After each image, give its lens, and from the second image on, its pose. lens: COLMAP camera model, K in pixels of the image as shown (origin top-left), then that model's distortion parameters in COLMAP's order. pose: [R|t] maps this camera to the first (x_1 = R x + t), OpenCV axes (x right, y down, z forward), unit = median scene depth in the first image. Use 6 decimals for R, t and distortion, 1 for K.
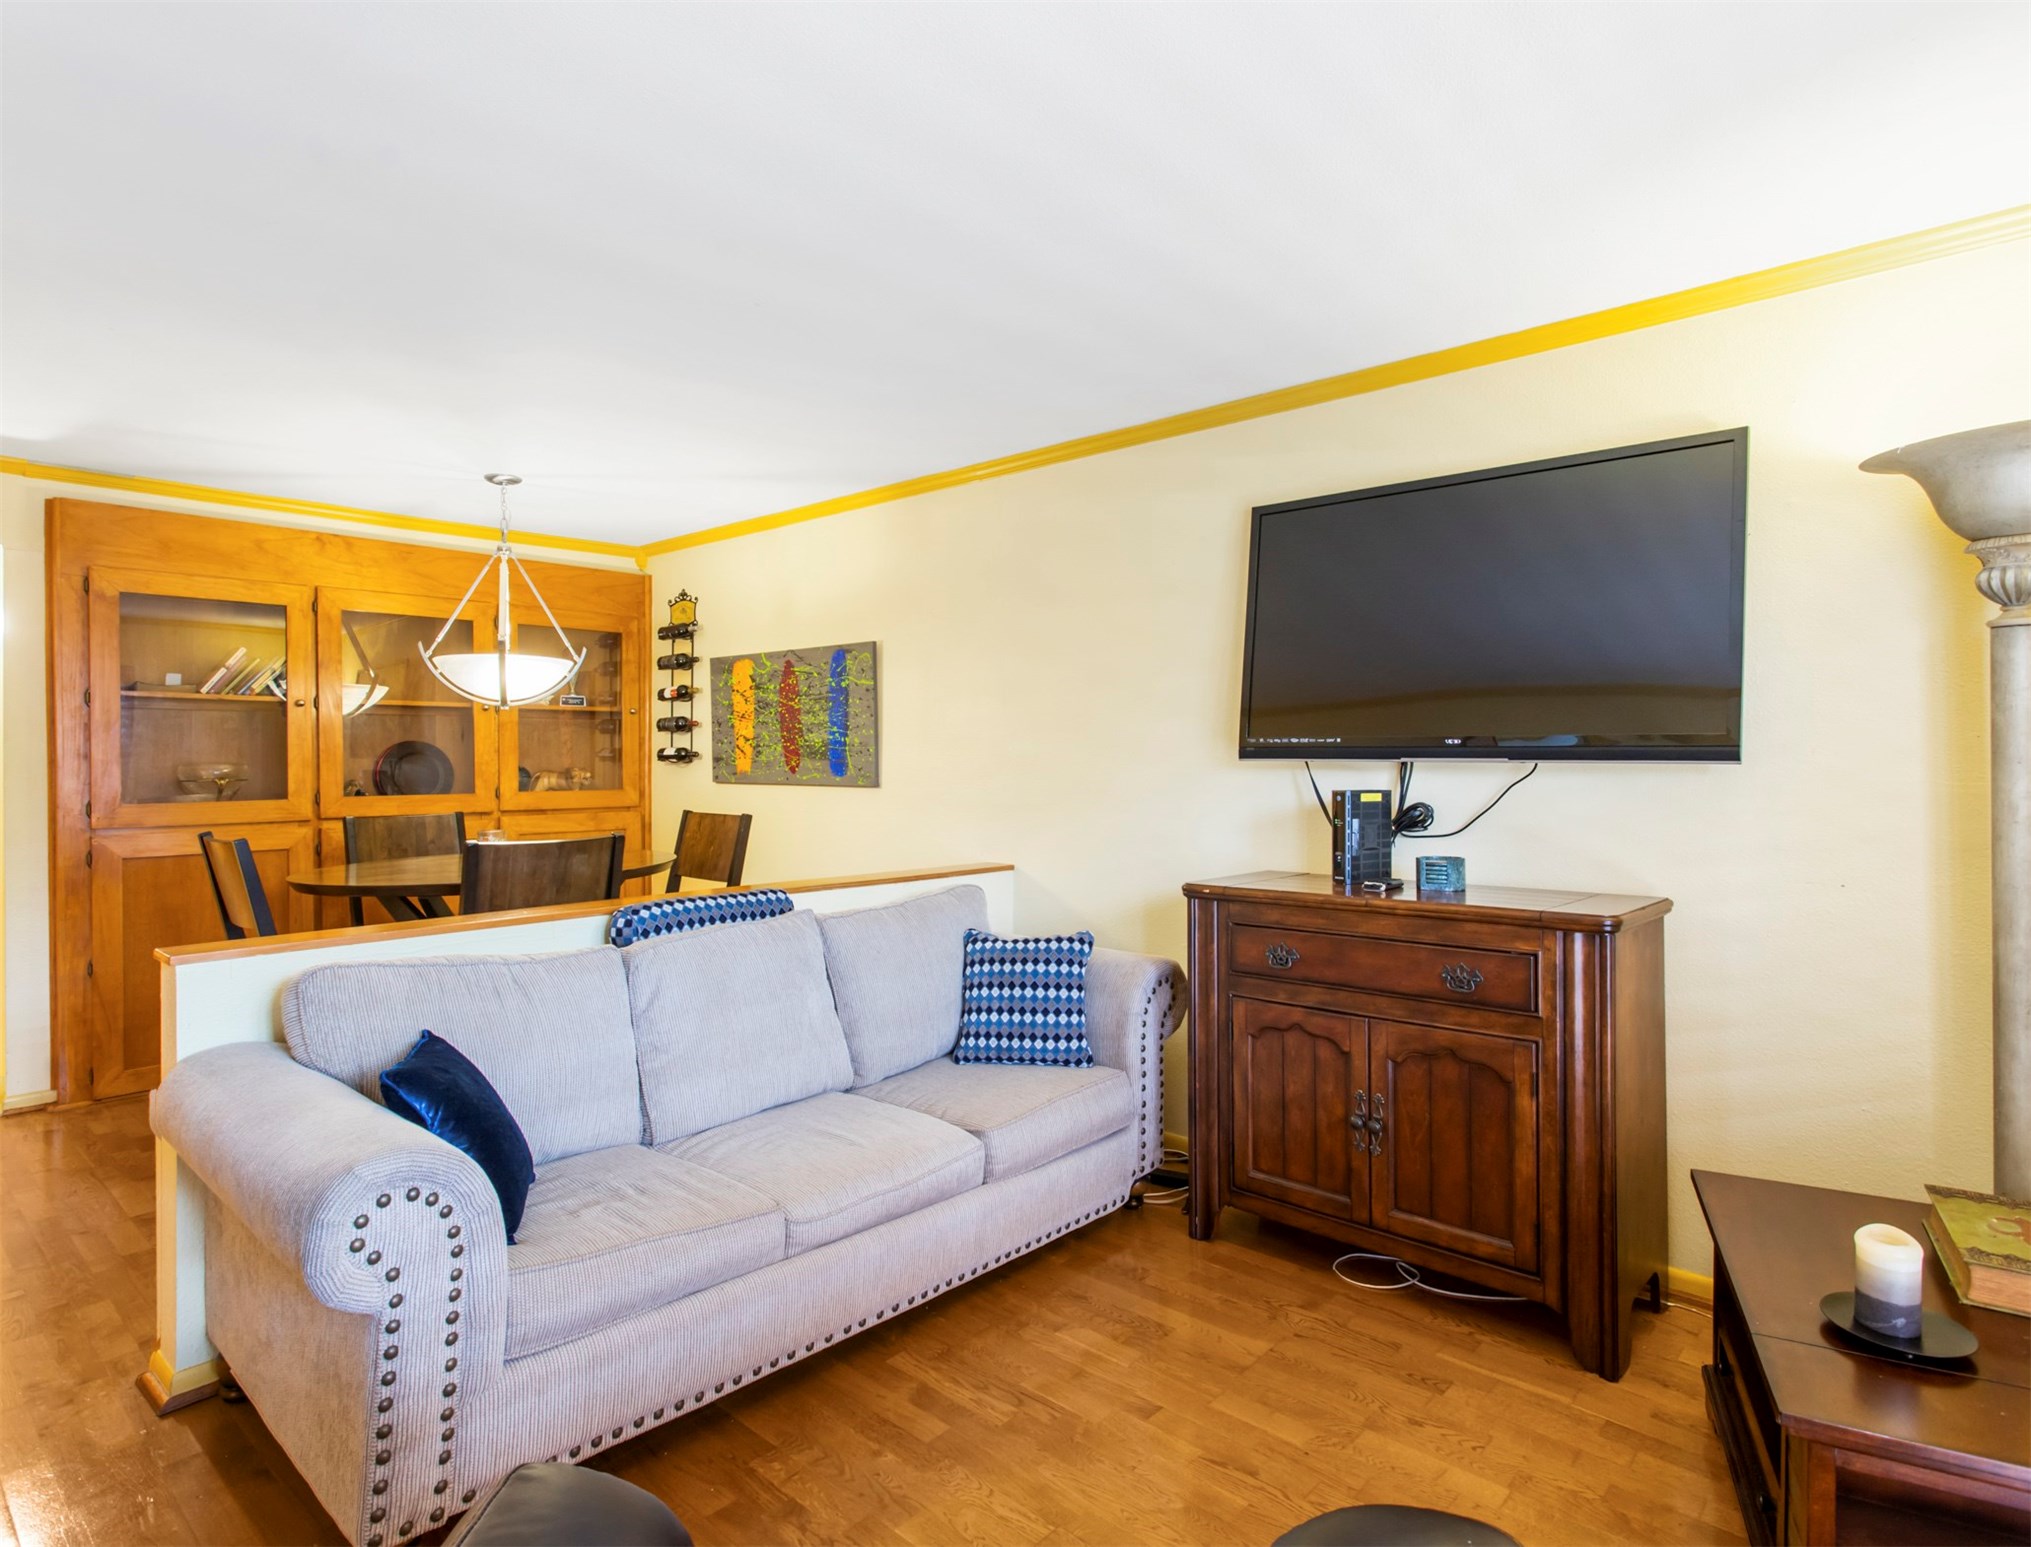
lens RADIAL K [[1102.8, 0, 1019.7], [0, 1102.8, 760.5], [0, 0, 1]] dist [0.000141, 0.003949]
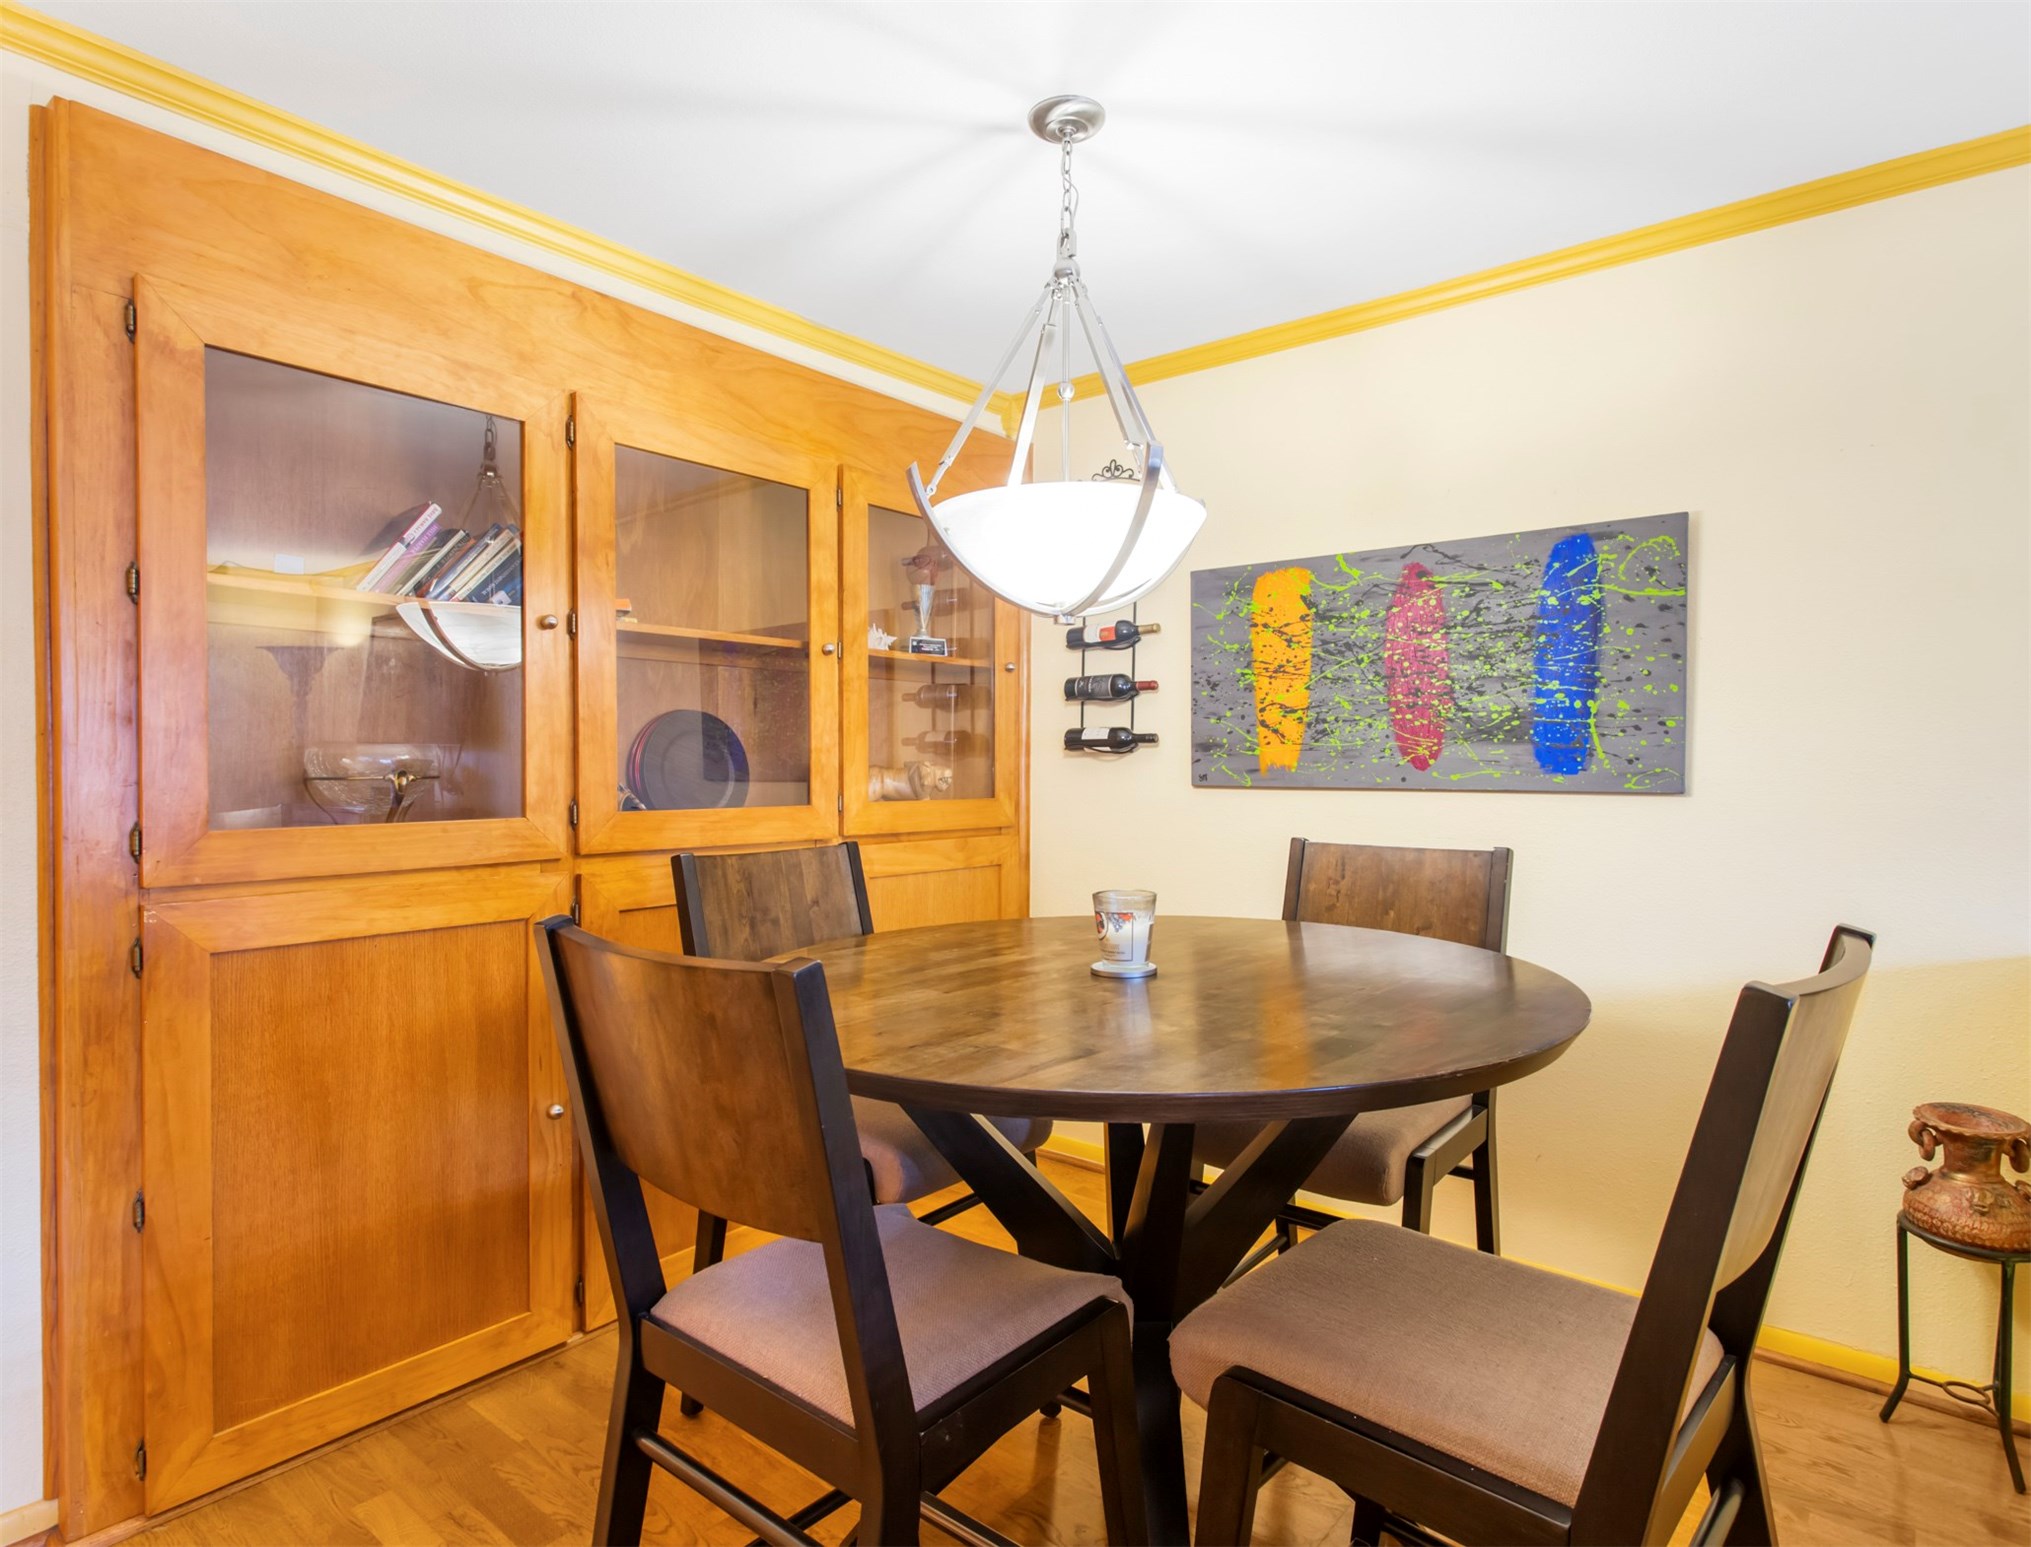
lens RADIAL K [[1102.8, 0, 1012.6], [0, 1102.8, 774.9], [0, 0, 1]] dist [0.000141, 0.003949]
pose [[0.998654, 0.002810, 0.051786, -0.474362], [-0.003056, 0.999984, 0.004662, 0.013554], [-0.051772, -0.004814, 0.998647, 0.500693]]
